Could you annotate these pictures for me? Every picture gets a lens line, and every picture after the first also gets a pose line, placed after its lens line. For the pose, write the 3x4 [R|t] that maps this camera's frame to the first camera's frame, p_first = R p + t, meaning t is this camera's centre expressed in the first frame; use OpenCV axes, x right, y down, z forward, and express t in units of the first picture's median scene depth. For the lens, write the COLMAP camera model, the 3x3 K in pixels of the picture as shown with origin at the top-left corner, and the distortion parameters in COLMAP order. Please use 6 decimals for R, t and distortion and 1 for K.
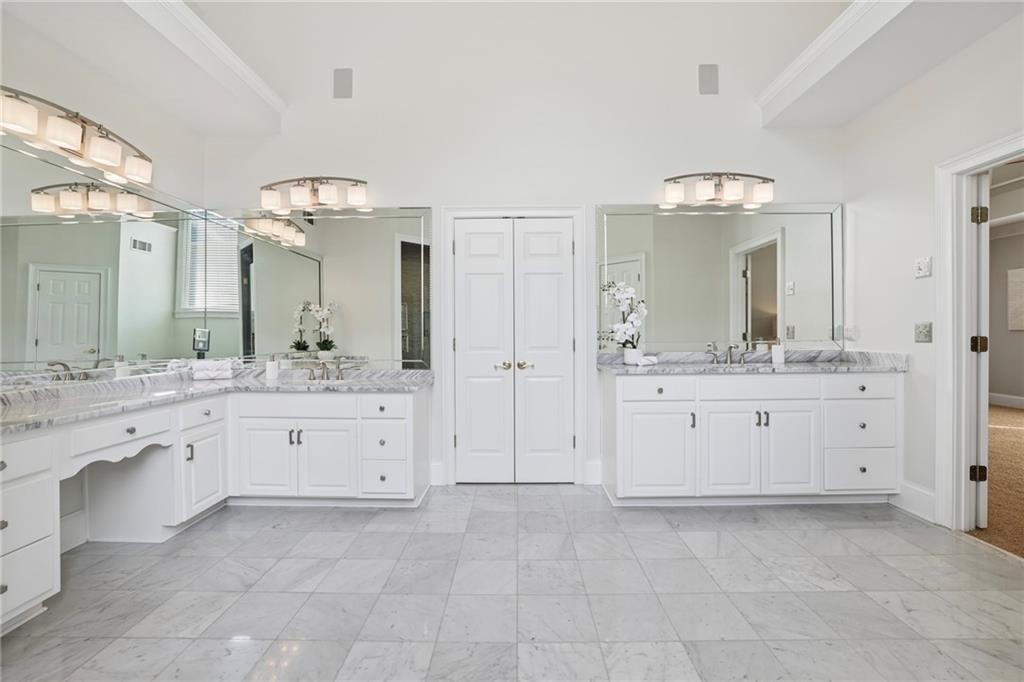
lens RADIAL K [[449.3, 0, 515.5], [0, 449.3, 333.6], [0, 0, 1]] dist [-0.027486, 0.003035]
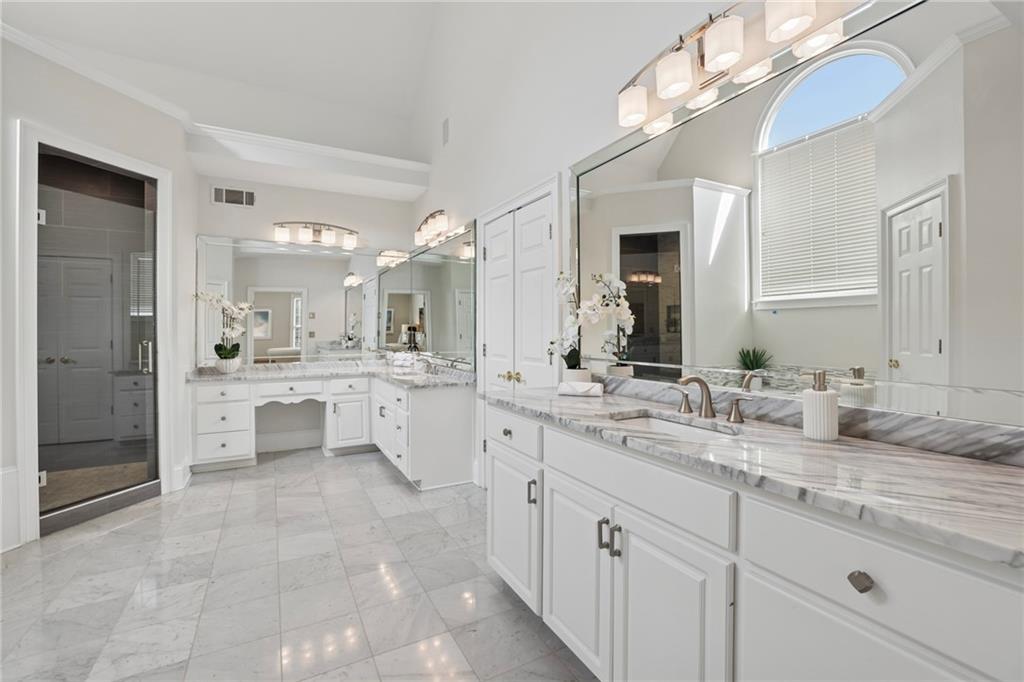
lens RADIAL K [[449.3, 0, 513.5], [0, 449.3, 335.6], [0, 0, 1]] dist [-0.027486, 0.003035]
pose [[0.468206, 0.015003, -0.883492, 1.058354], [-0.000165, 0.999857, 0.016892, -0.035469], [0.883620, -0.007763, 0.468141, 0.792071]]
